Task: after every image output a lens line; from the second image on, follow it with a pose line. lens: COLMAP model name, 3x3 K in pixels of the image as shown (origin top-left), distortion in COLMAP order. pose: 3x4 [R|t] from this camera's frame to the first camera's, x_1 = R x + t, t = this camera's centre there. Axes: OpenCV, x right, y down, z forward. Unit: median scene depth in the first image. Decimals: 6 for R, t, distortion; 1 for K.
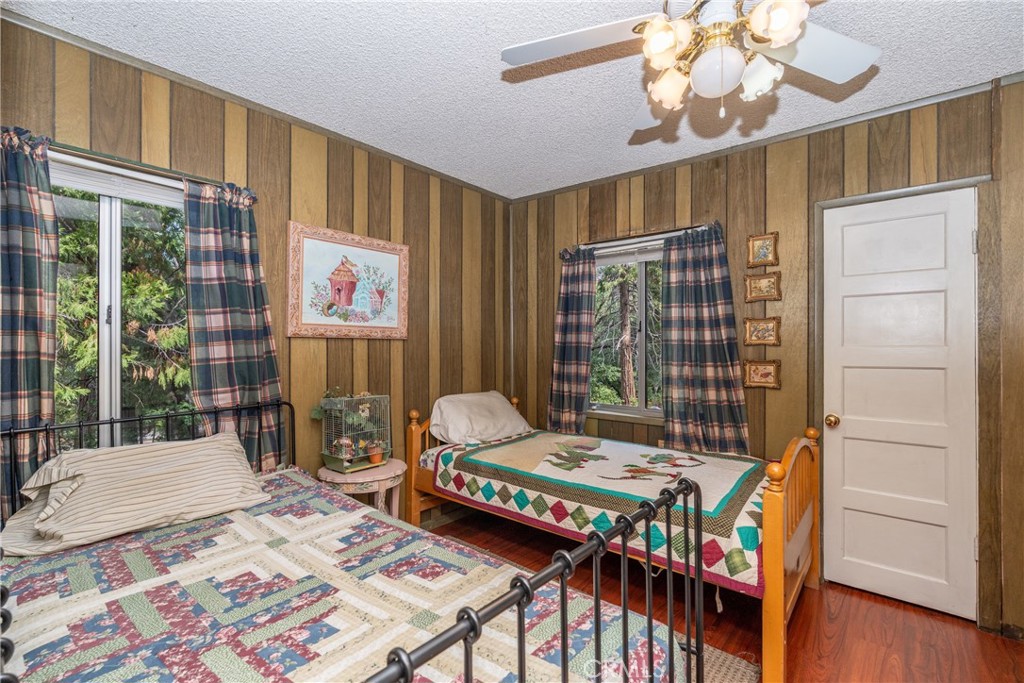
lens RADIAL K [[467.9, 0, 520.3], [0, 467.9, 338.2], [0, 0, 1]] dist [-0.000176, 0.000536]
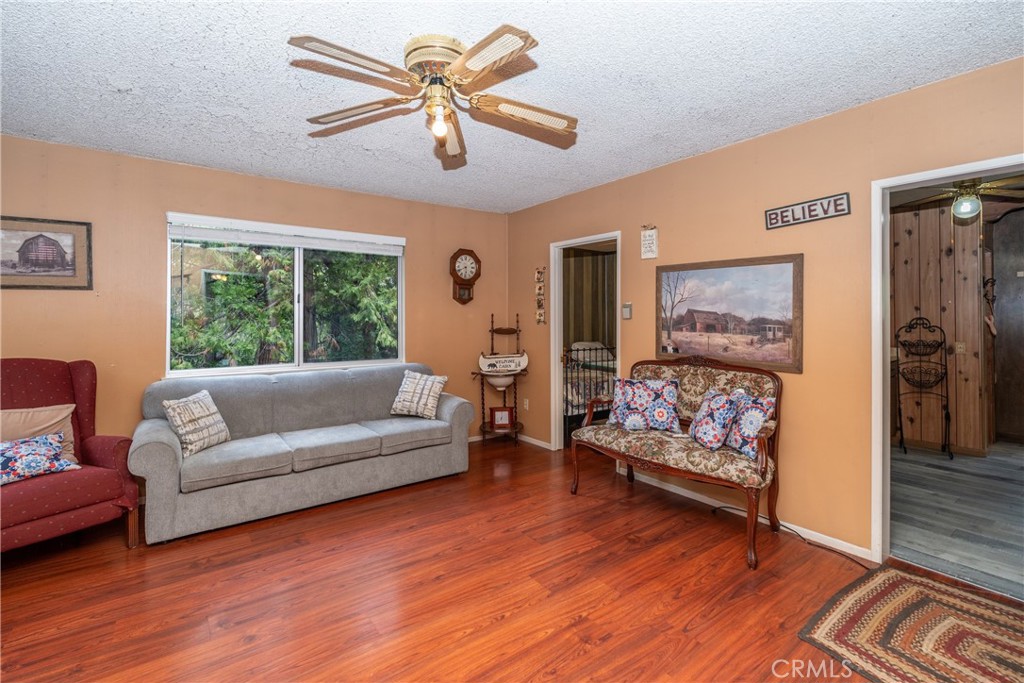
lens RADIAL K [[461.9, 0, 511.0], [0, 461.9, 316.1], [0, 0, 1]] dist [-0.000537, 0.000159]
pose [[0.968066, -0.000814, -0.250696, 0.134846], [0.002646, 0.999972, 0.006972, -0.026959], [0.250683, -0.007412, 0.968041, -1.717926]]
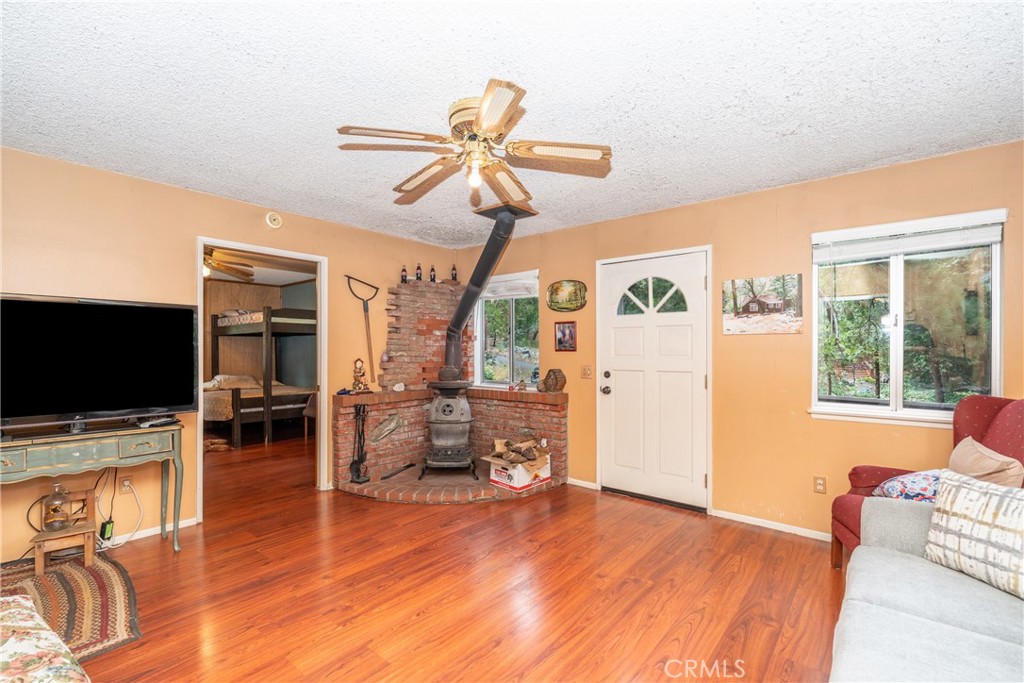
lens RADIAL K [[457.0, 0, 506.8], [0, 457.0, 354.1], [0, 0, 1]] dist [-0.002051, -0.000303]
pose [[-0.999952, -0.001957, 0.009583, -0.250380], [-0.001927, 0.999993, 0.003112, -0.005867], [-0.009589, 0.003094, -0.999949, -0.102614]]
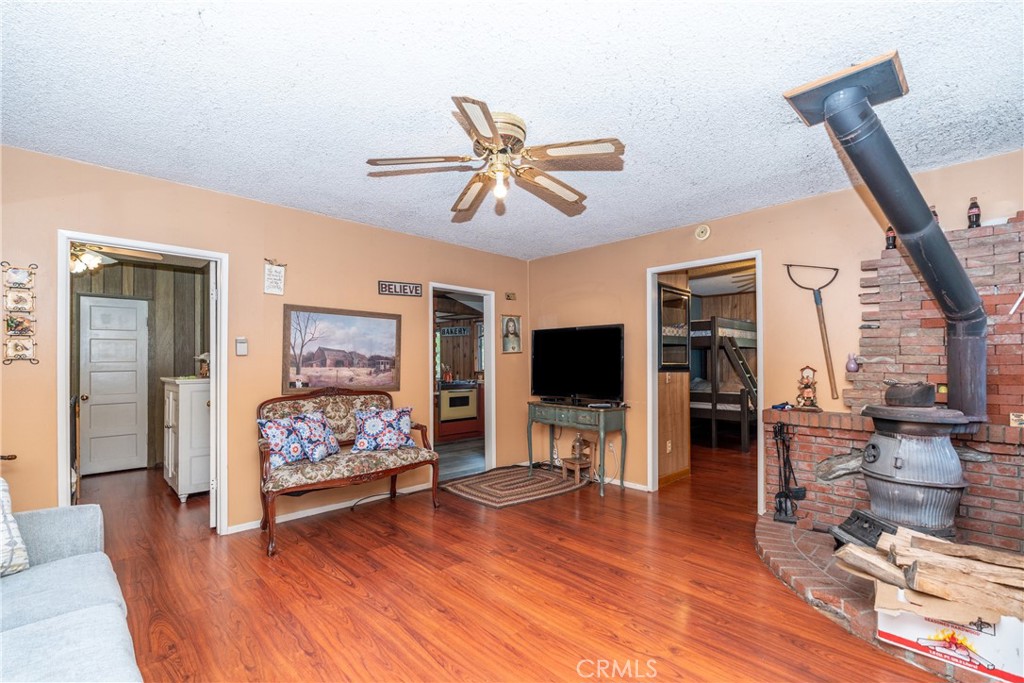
lens RADIAL K [[451.7, 0, 518.3], [0, 451.7, 360.7], [0, 0, 1]] dist [-0.008254, -0.000048]
pose [[0.112647, 0.003940, 0.993627, -1.076633], [-0.003698, 0.999987, -0.003546, 0.009470], [-0.993628, -0.003275, 0.112661, -1.124356]]
